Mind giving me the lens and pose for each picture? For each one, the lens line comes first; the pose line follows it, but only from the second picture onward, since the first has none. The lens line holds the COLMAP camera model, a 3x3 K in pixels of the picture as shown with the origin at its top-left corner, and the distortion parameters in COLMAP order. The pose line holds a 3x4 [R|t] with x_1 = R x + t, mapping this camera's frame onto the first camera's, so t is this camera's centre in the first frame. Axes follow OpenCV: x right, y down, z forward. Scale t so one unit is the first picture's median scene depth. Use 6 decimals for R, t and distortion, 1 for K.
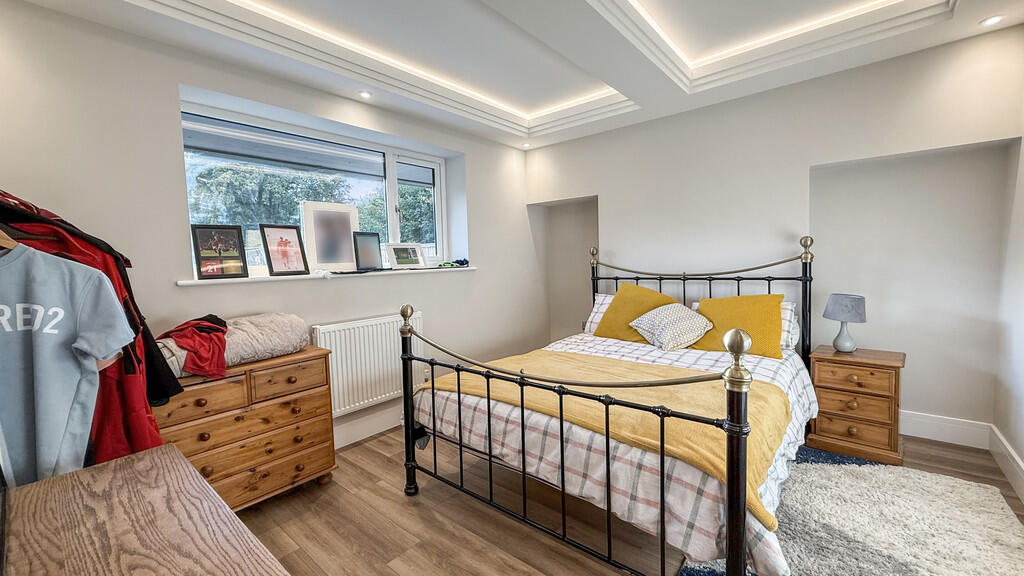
lens RADIAL K [[408.2, 0, 512.0], [0, 408.2, 288.0], [0, 0, 1]] dist [-0.000010, 0.000026]
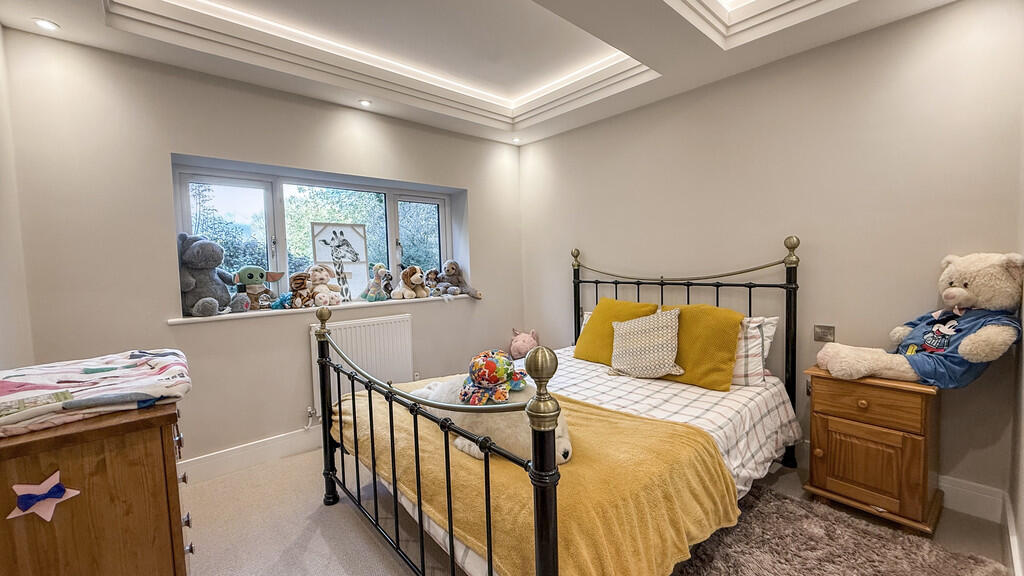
lens RADIAL K [[408.2, 0, 512.0], [0, 408.2, 288.0], [0, 0, 1]] dist [-0.000010, 0.000026]
pose [[0.989252, 0.017692, -0.145149, 0.268194], [-0.018513, 0.999819, -0.004305, -0.004947], [0.145047, 0.006946, 0.989400, 0.100777]]
